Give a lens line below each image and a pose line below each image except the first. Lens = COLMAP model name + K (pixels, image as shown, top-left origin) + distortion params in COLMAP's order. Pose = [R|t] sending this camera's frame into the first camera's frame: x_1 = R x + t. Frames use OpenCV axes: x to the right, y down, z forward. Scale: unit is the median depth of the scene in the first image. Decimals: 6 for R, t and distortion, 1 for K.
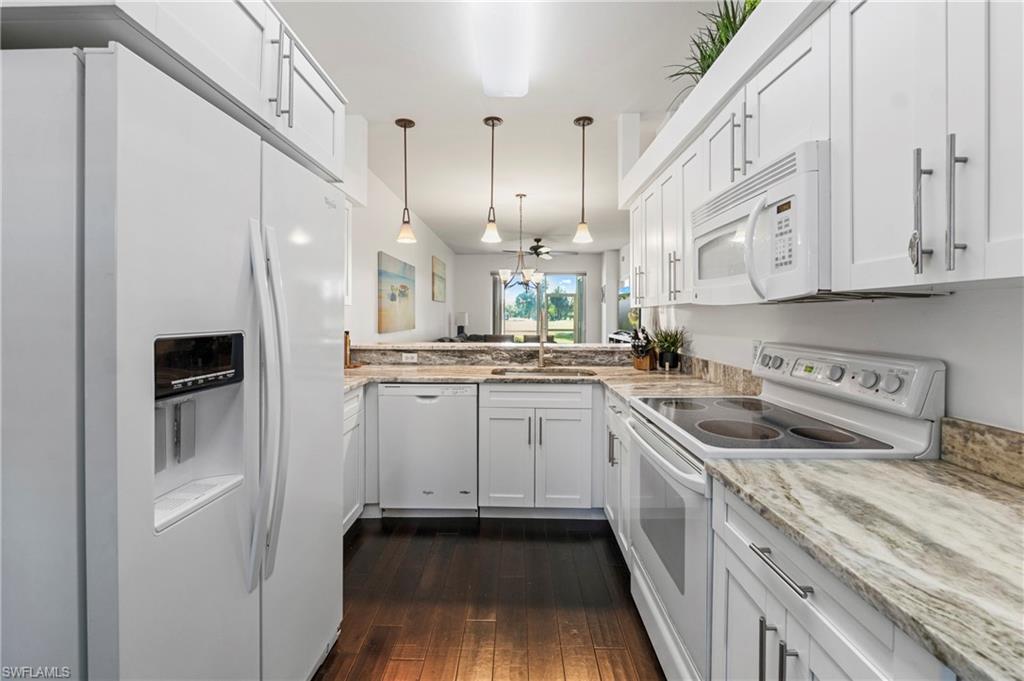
lens RADIAL K [[418.4, 0, 513.1], [0, 418.4, 316.3], [0, 0, 1]] dist [-0.011589, -0.000023]
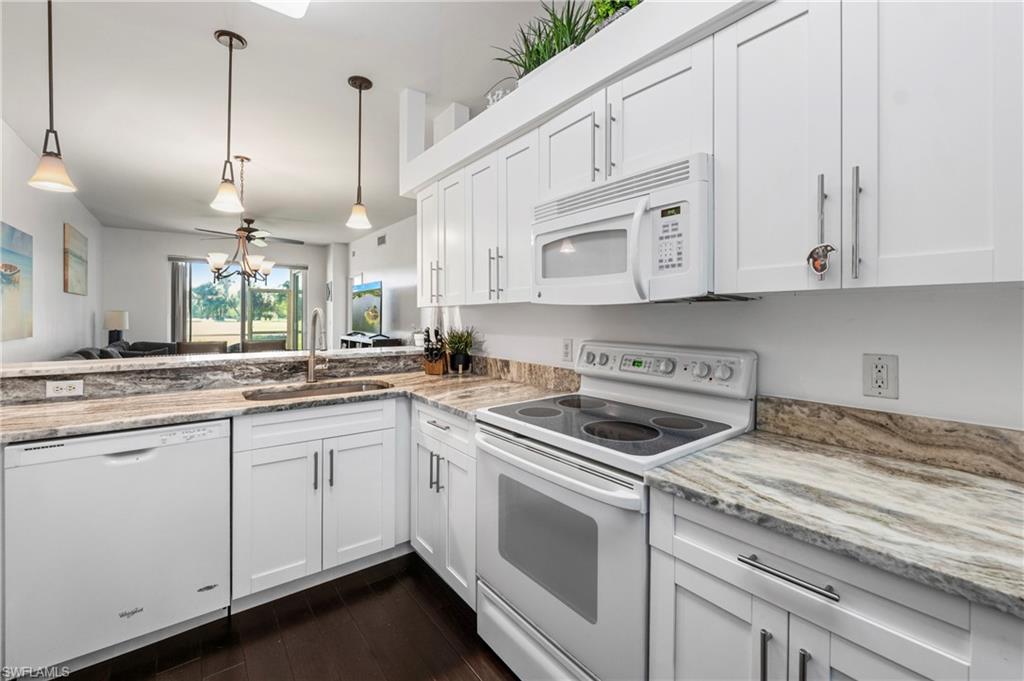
lens RADIAL K [[418.4, 0, 513.1], [0, 418.4, 316.3], [0, 0, 1]] dist [-0.011589, -0.000023]
pose [[0.780596, -0.001911, 0.625033, -0.126178], [0.001336, 0.999998, 0.001390, -0.000782], [-0.625034, -0.000250, 0.780597, 0.173593]]
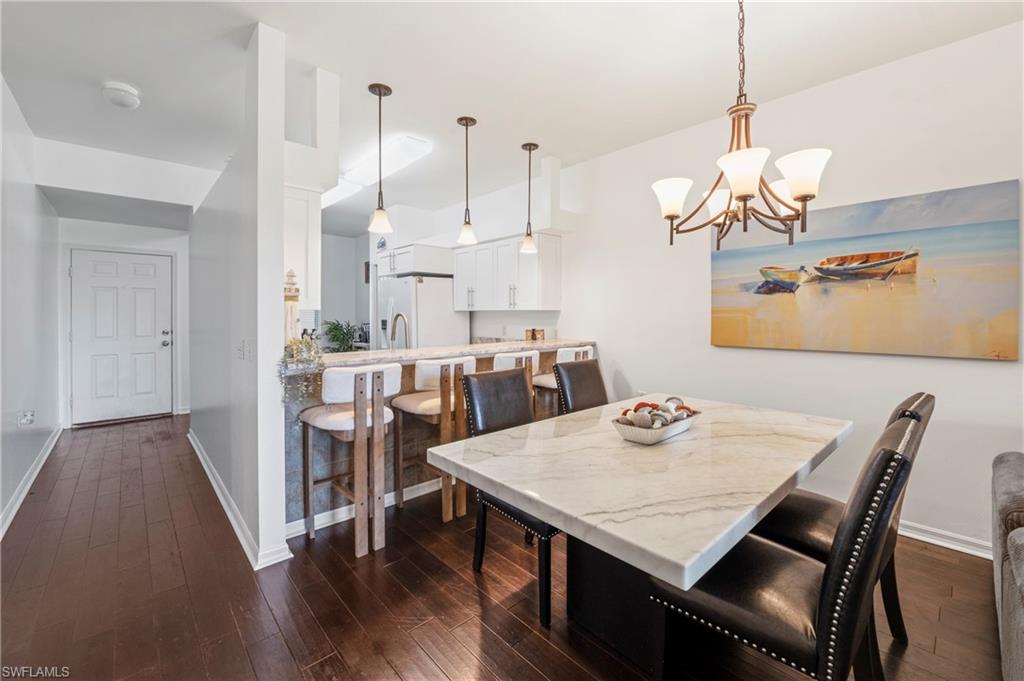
lens RADIAL K [[417.4, 0, 515.4], [0, 417.4, 319.7], [0, 0, 1]] dist [-0.015546, -0.000443]
pose [[-0.724173, 0.003151, -0.689611, 0.601918], [-0.007379, 0.999897, 0.012317, -0.010211], [0.689579, 0.014009, -0.724075, 1.989881]]
